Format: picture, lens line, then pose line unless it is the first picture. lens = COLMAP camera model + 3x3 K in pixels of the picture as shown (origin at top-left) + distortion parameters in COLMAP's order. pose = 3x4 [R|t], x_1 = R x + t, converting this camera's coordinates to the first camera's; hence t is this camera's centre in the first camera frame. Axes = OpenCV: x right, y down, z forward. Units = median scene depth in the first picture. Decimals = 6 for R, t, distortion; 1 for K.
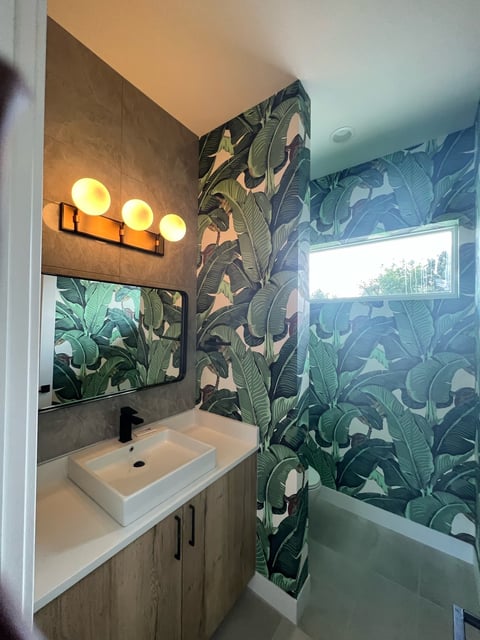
lens RADIAL K [[257.8, 0, 237.5], [0, 257.8, 317.4], [0, 0, 1]] dist [0.000388, 0.000064]
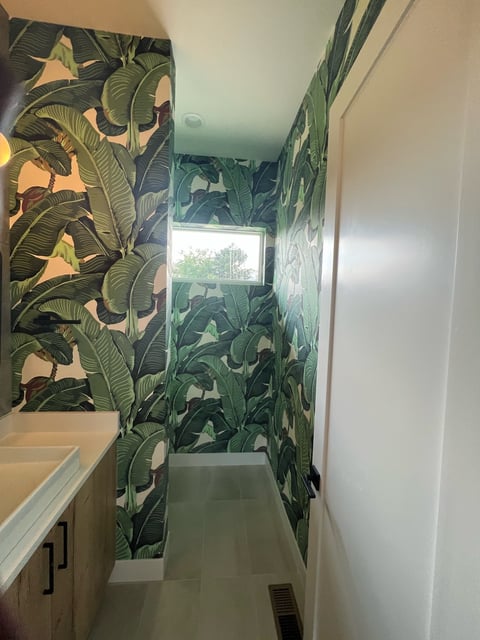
lens RADIAL K [[257.8, 0, 241.7], [0, 257.8, 317.0], [0, 0, 1]] dist [0.000388, 0.000064]
pose [[0.733494, -0.010006, 0.679622, -0.190154], [-0.041712, 0.997344, 0.059702, 0.016118], [-0.678414, -0.072140, 0.731129, 0.053578]]
